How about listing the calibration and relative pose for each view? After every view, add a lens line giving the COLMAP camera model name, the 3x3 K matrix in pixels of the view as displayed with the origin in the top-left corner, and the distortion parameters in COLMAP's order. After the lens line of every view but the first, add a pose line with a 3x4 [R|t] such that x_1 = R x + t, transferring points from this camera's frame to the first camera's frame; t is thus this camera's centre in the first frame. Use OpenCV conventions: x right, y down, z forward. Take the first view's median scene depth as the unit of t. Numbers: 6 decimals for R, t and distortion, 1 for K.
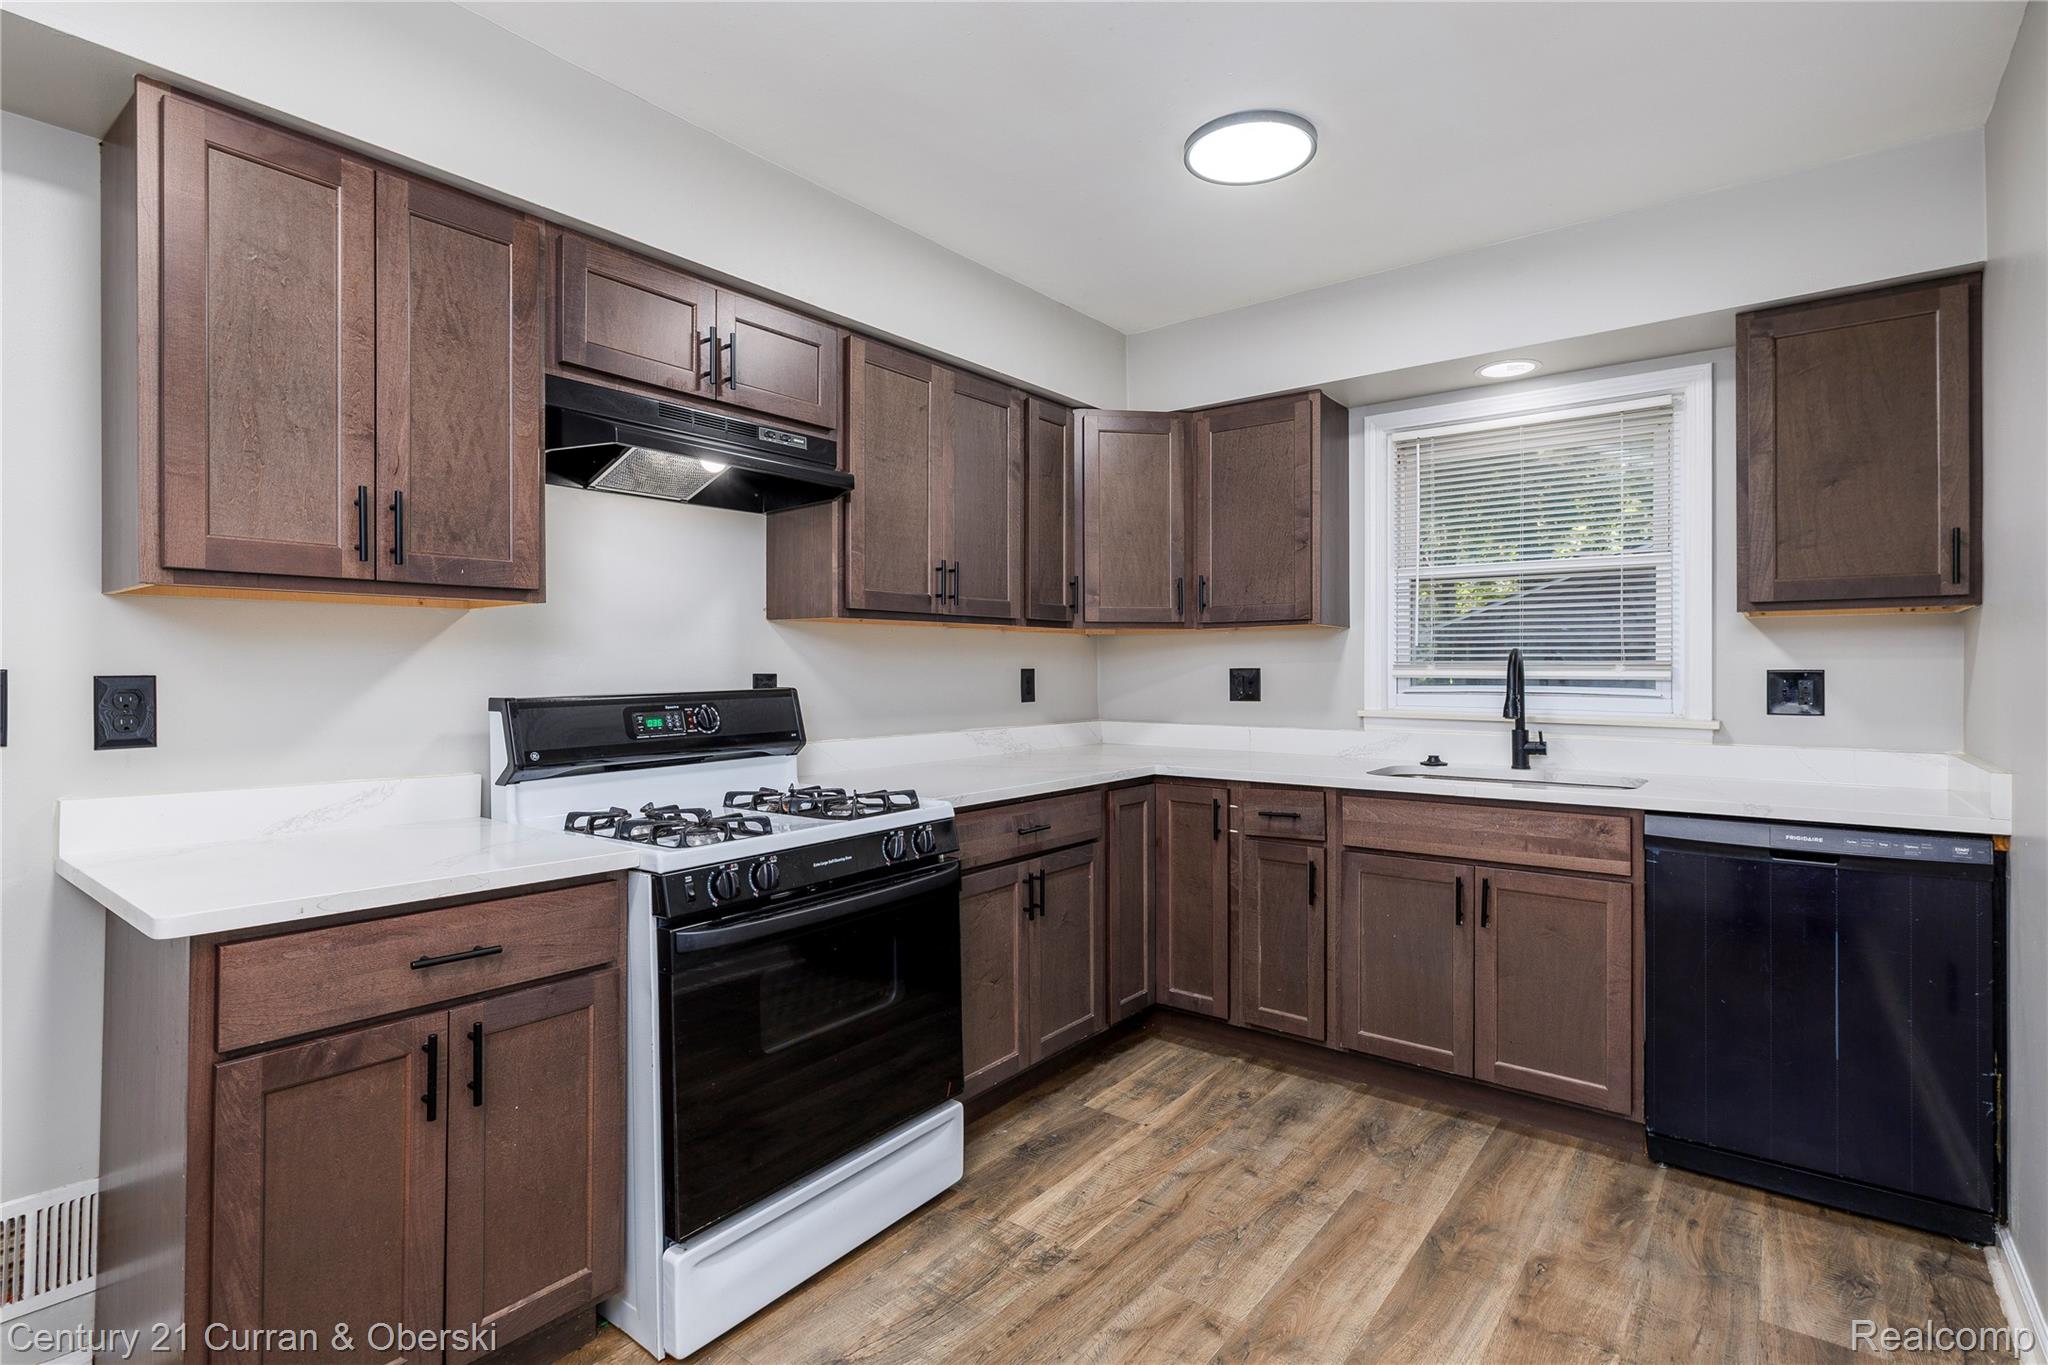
lens RADIAL K [[990.9, 0, 1021.1], [0, 990.9, 668.9], [0, 0, 1]] dist [-0.000435, -0.000362]
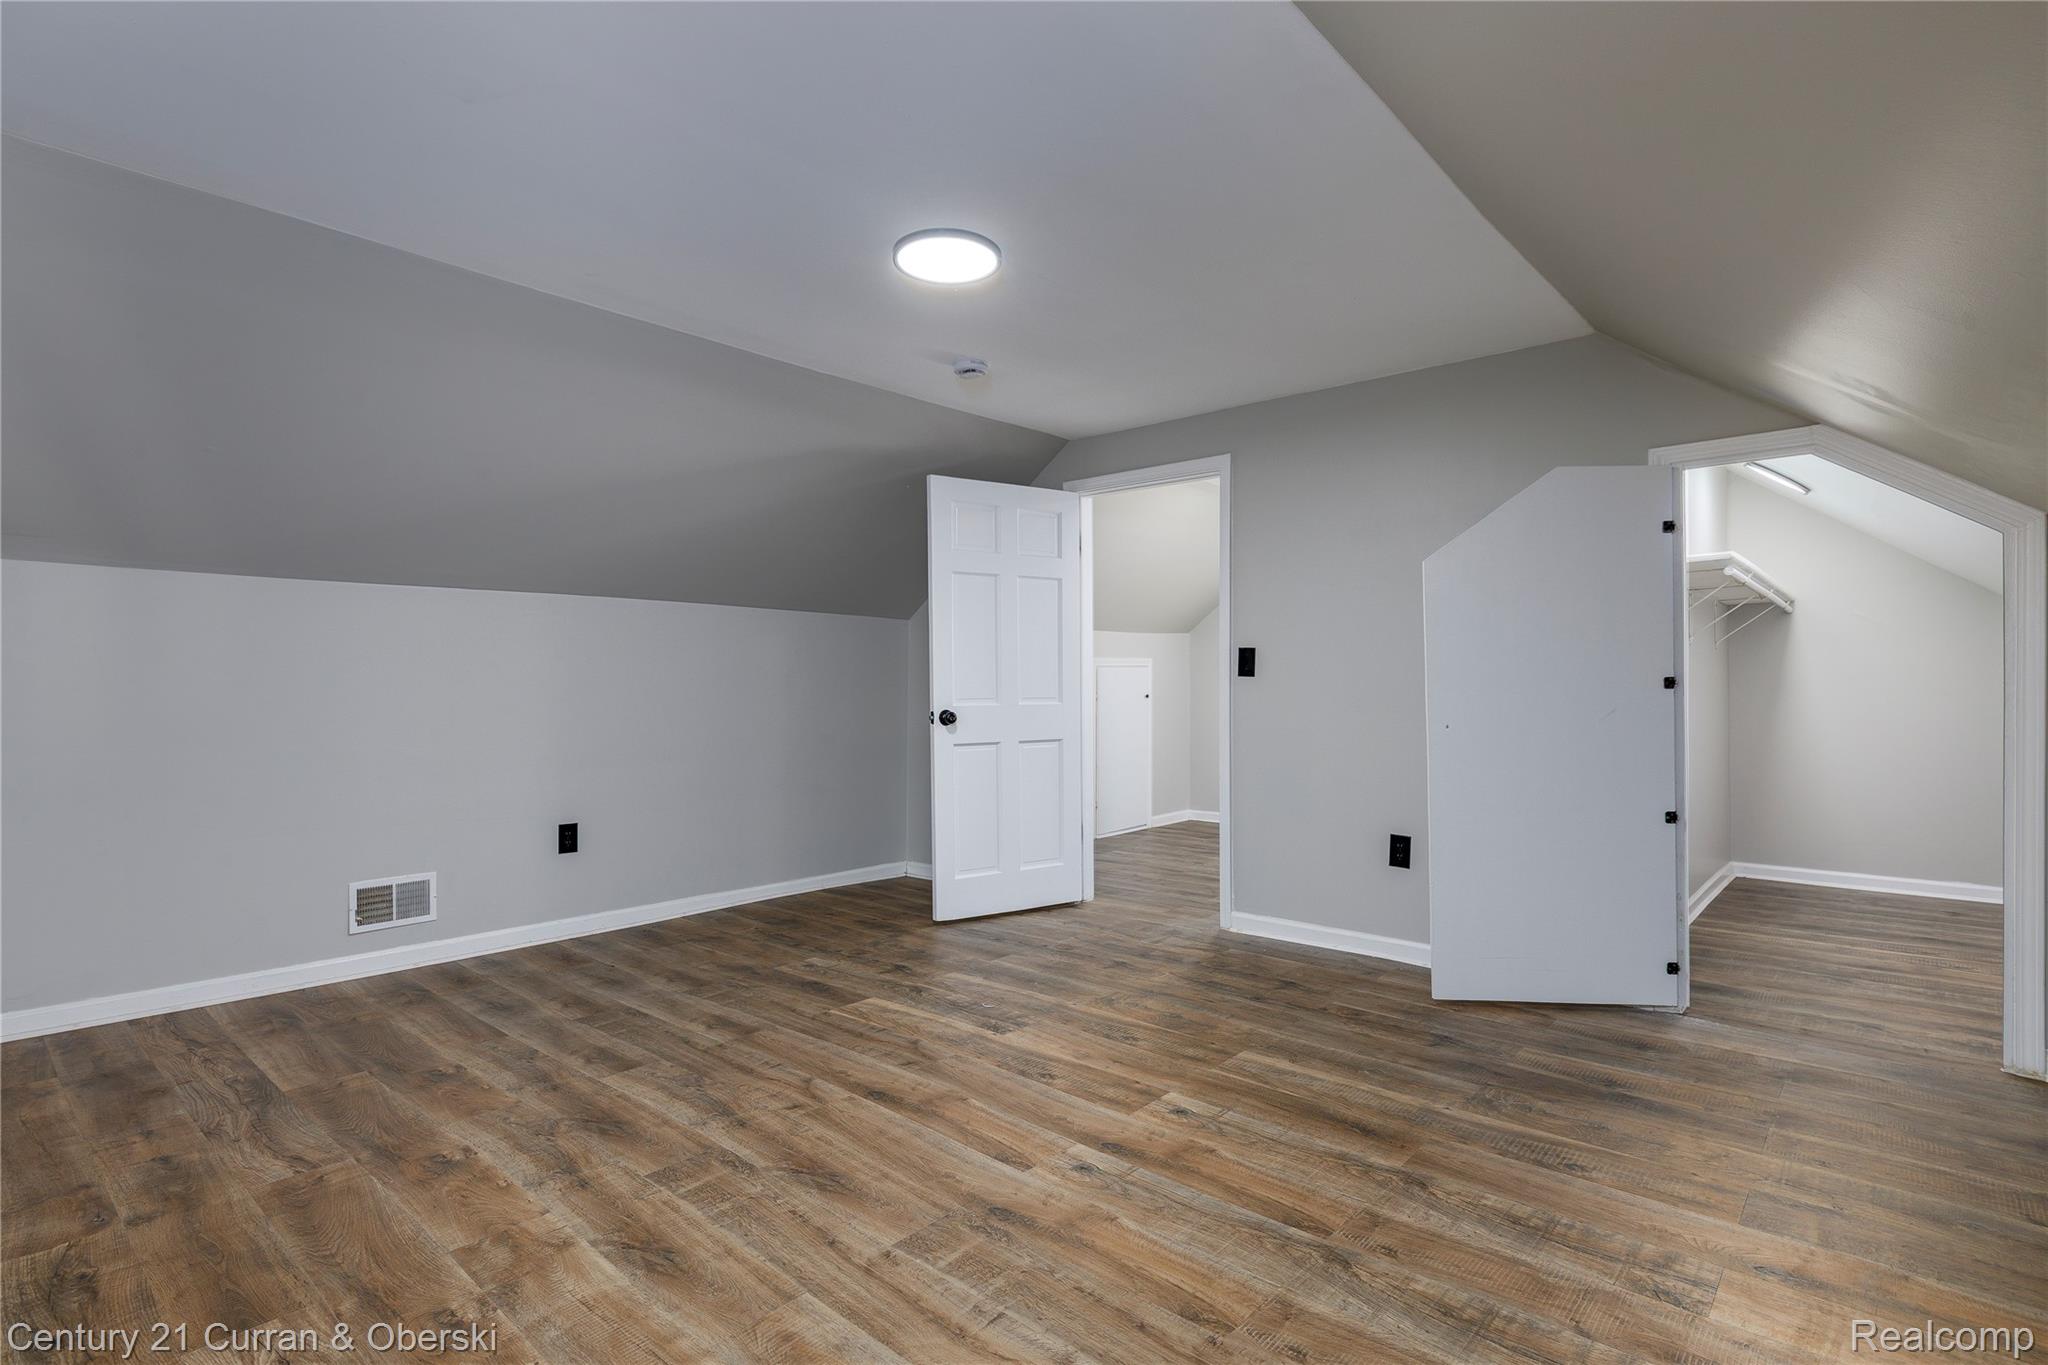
lens RADIAL K [[990.9, 0, 1031.3], [0, 990.9, 686.9], [0, 0, 1]] dist [-0.000435, -0.000362]
pose [[-0.066605, 0.001595, -0.997778, 1.108499], [0.010453, 0.999945, 0.000900, 0.067672], [0.997725, -0.010370, -0.066618, 1.183485]]
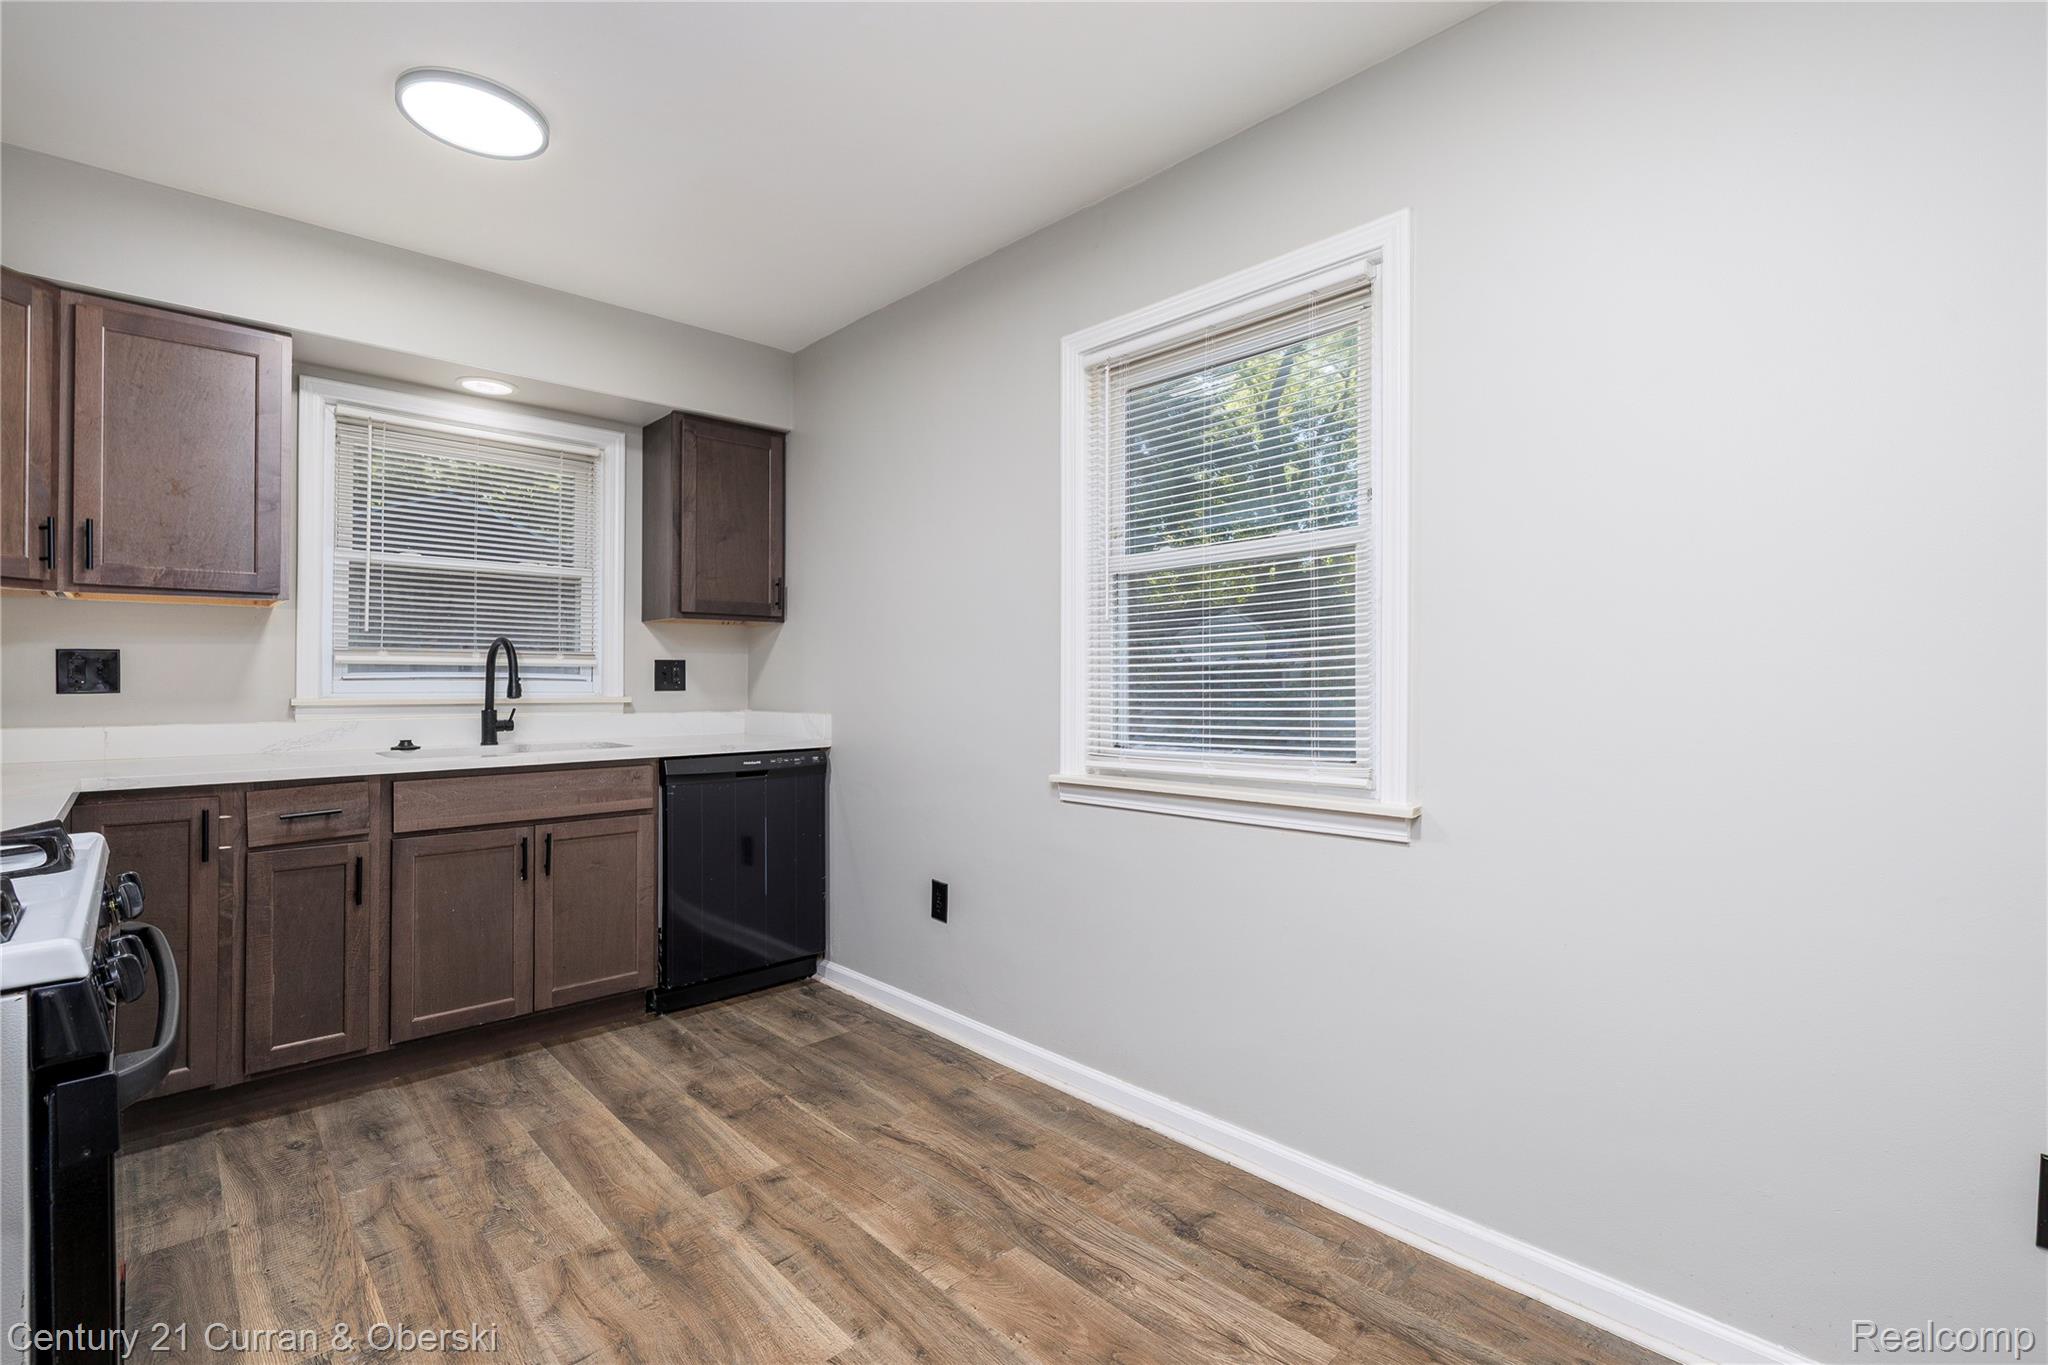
lens RADIAL K [[930.9, 0, 1042.4], [0, 930.9, 676.5], [0, 0, 1]] dist [-0.001490, 0.000048]
pose [[0.133244, 0.003138, 0.991078, -0.511304], [-0.000717, 0.999995, -0.003070, 0.029357], [-0.991083, -0.000302, 0.133246, 0.269731]]
